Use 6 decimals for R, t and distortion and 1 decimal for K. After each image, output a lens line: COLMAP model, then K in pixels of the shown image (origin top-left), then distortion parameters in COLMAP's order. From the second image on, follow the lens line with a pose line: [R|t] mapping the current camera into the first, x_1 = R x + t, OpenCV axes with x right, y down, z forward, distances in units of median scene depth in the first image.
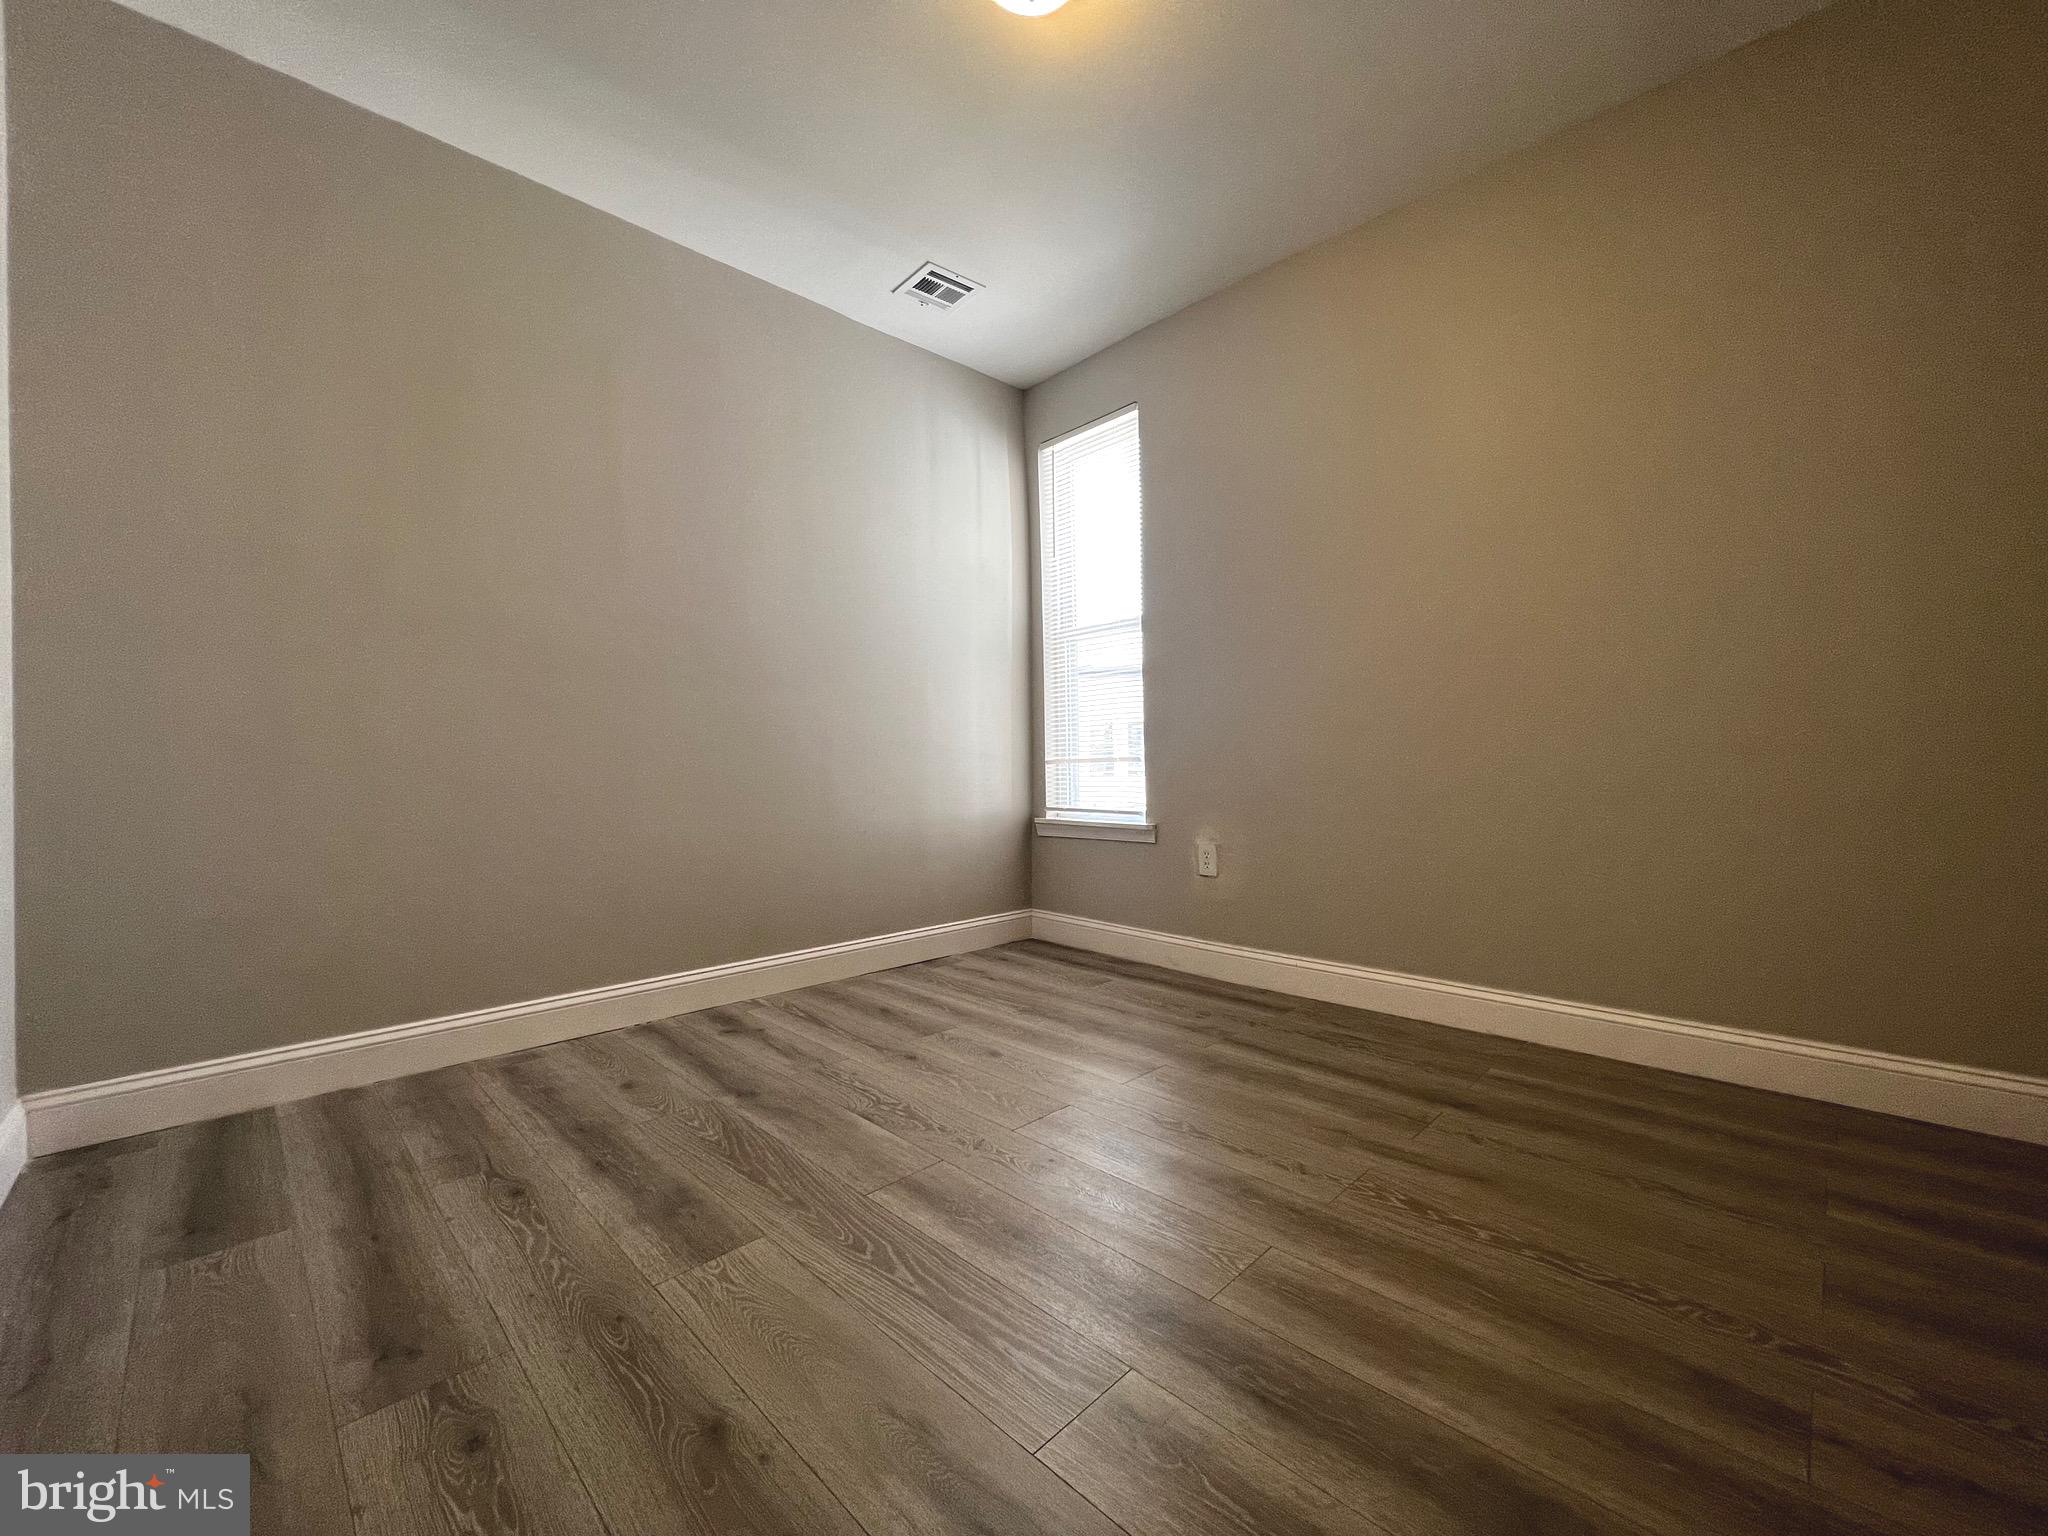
lens RADIAL K [[816.4, 0, 1030.3], [0, 816.4, 768.8], [0, 0, 1]] dist [-0.005027, 0.002045]
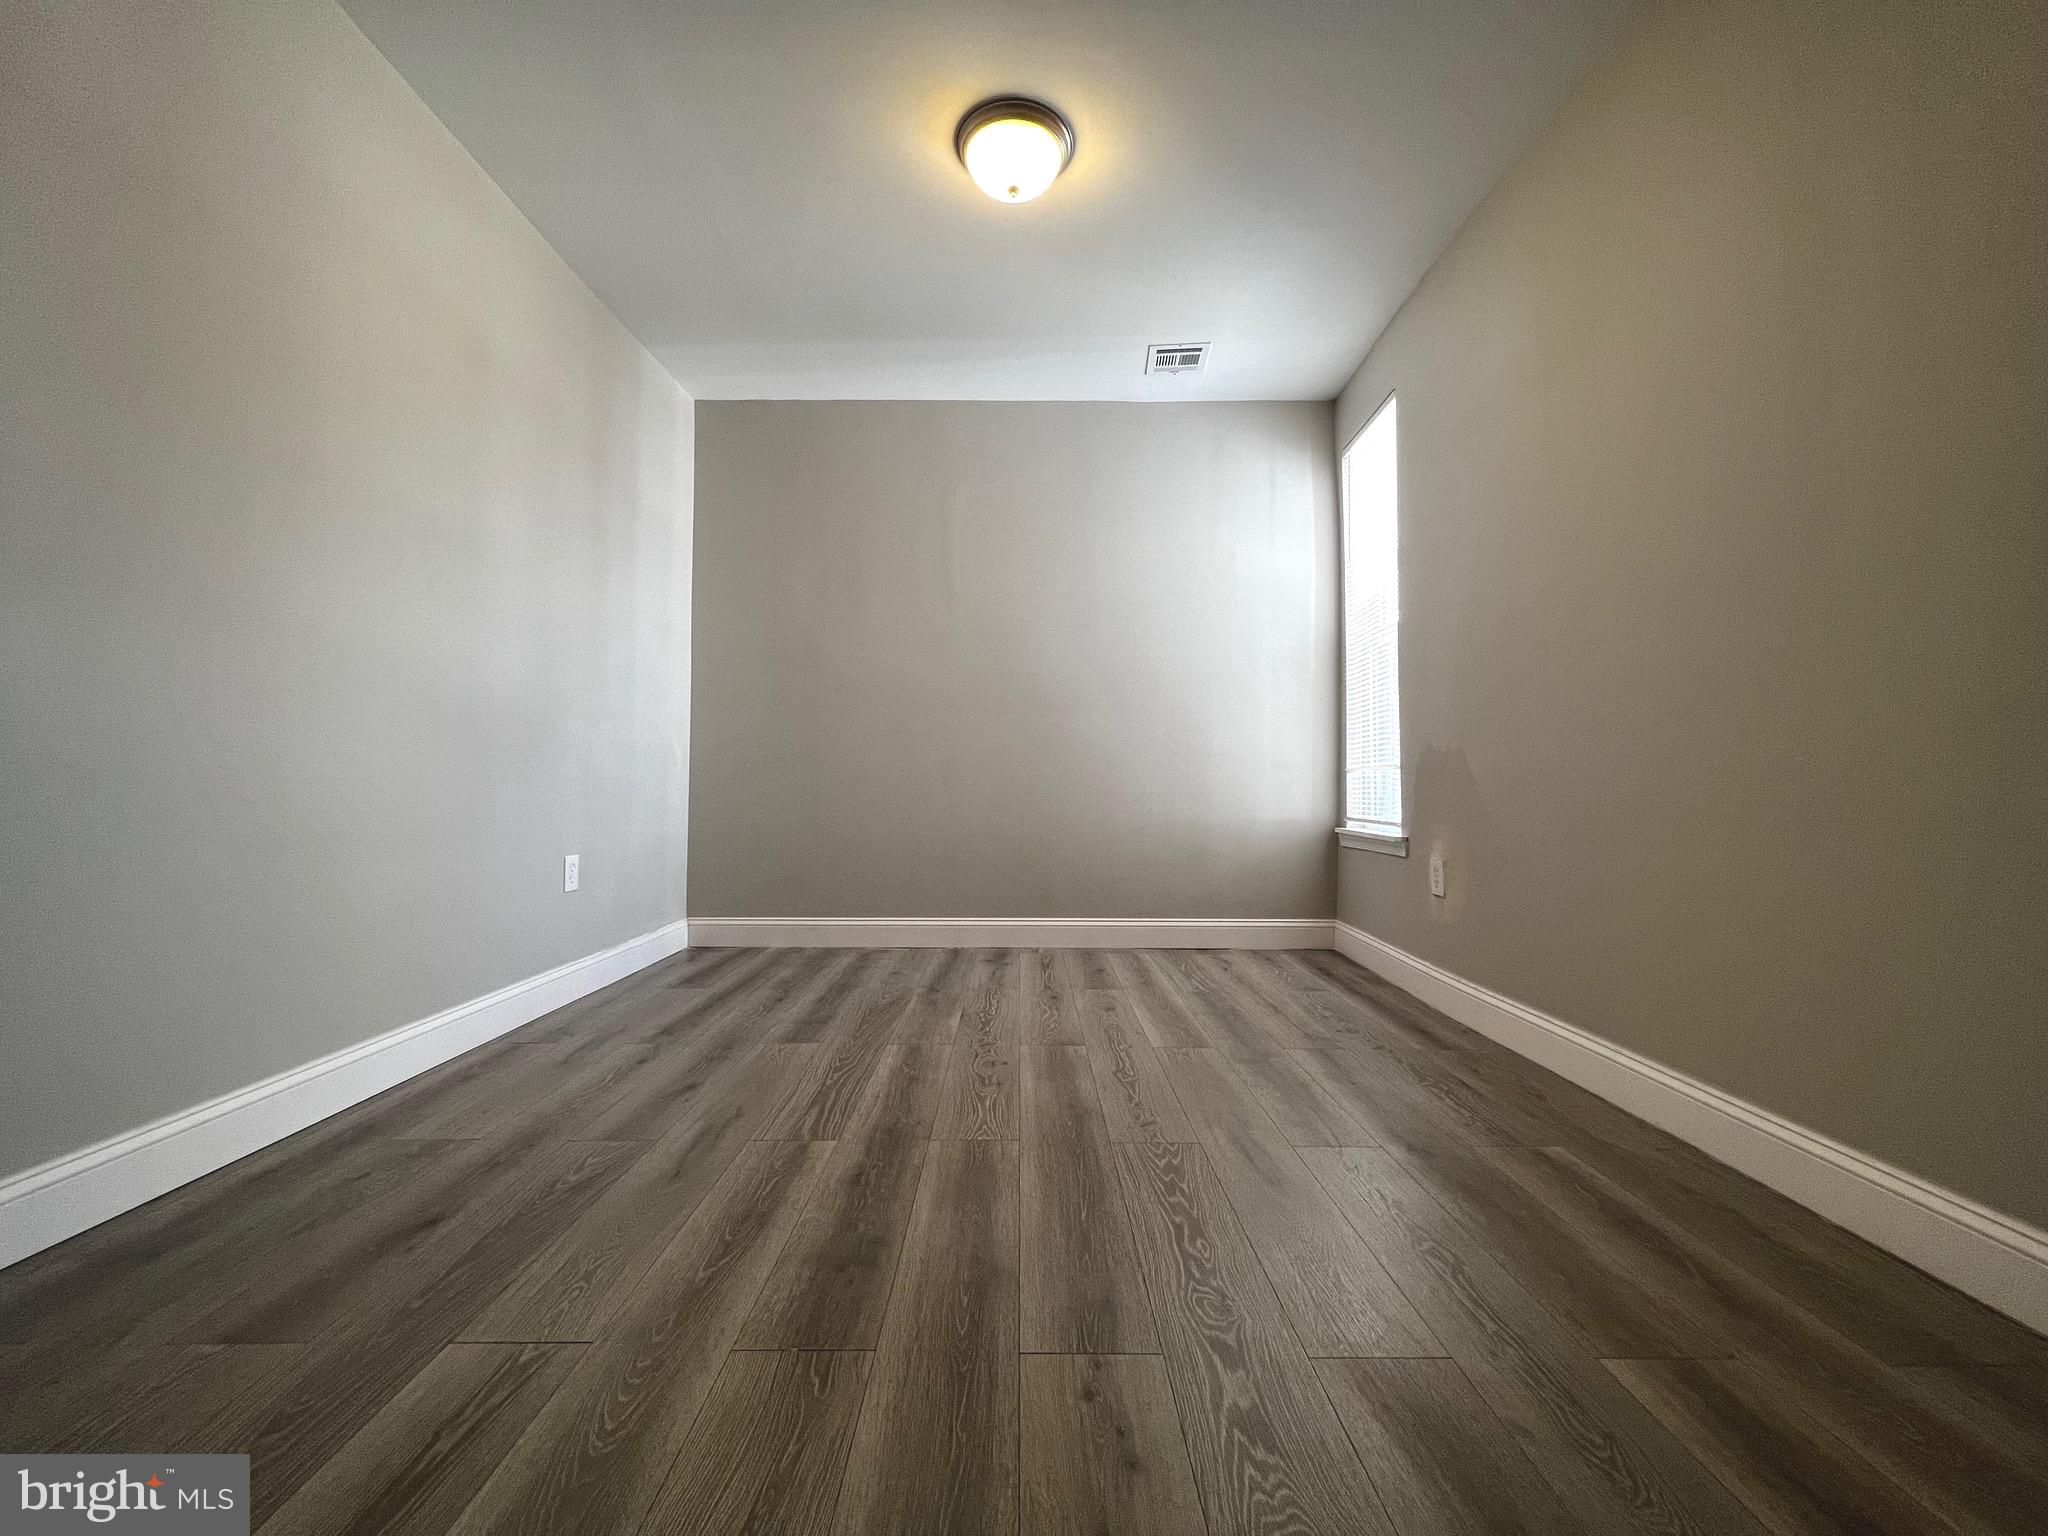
lens RADIAL K [[817.9, 0, 1024.0], [0, 817.9, 768.0], [0, 0, 1]] dist [-0.000116, 0.000296]
pose [[0.705064, -0.004654, -0.709128, 0.551312], [-0.013995, 0.999692, -0.020476, 0.017041], [0.709005, 0.024361, 0.704782, 0.045428]]
